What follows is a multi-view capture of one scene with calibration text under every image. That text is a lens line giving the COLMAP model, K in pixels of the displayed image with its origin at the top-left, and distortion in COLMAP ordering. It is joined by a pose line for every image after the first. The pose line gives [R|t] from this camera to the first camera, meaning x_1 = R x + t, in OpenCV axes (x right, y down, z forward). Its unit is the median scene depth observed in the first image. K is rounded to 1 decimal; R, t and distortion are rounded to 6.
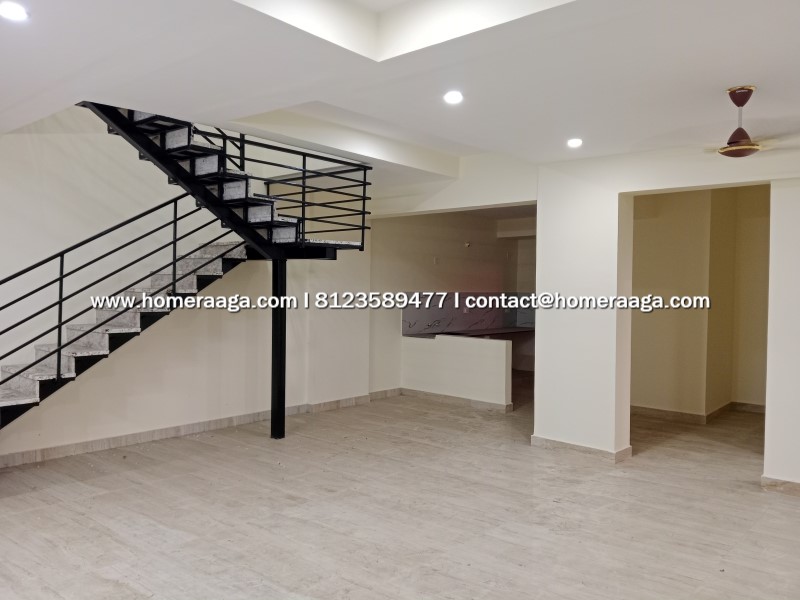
lens RADIAL K [[619.0, 0, 400.2], [0, 619.0, 306.2], [0, 0, 1]] dist [0.054864, -0.014956]
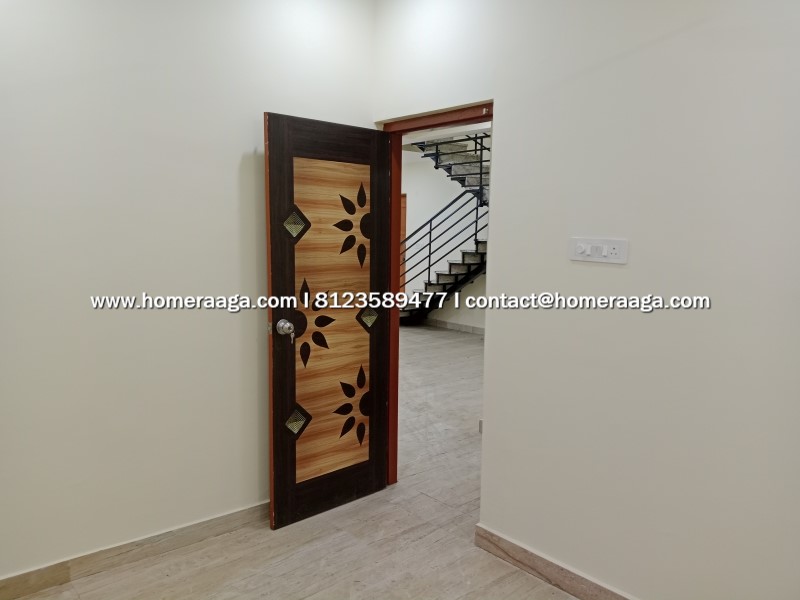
lens RADIAL K [[619.0, 0, 399.2], [0, 619.0, 294.0], [0, 0, 1]] dist [0.054864, -0.014956]
pose [[-0.161801, 0.063943, -0.984750, 1.459935], [-0.043152, 0.996486, 0.071795, 0.015261], [0.985880, 0.054110, -0.158473, 1.264149]]
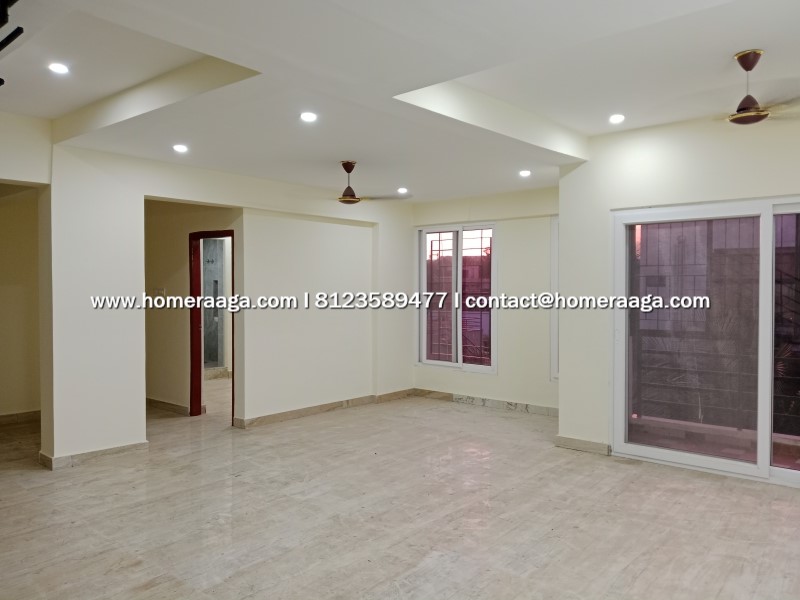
lens RADIAL K [[619.0, 0, 398.1], [0, 619.0, 294.9], [0, 0, 1]] dist [0.054864, -0.014956]
pose [[-0.005799, -0.014096, 0.999884, -0.879875], [0.023315, 0.999627, 0.014227, -0.021163], [-0.999711, 0.023395, -0.005468, 0.721849]]
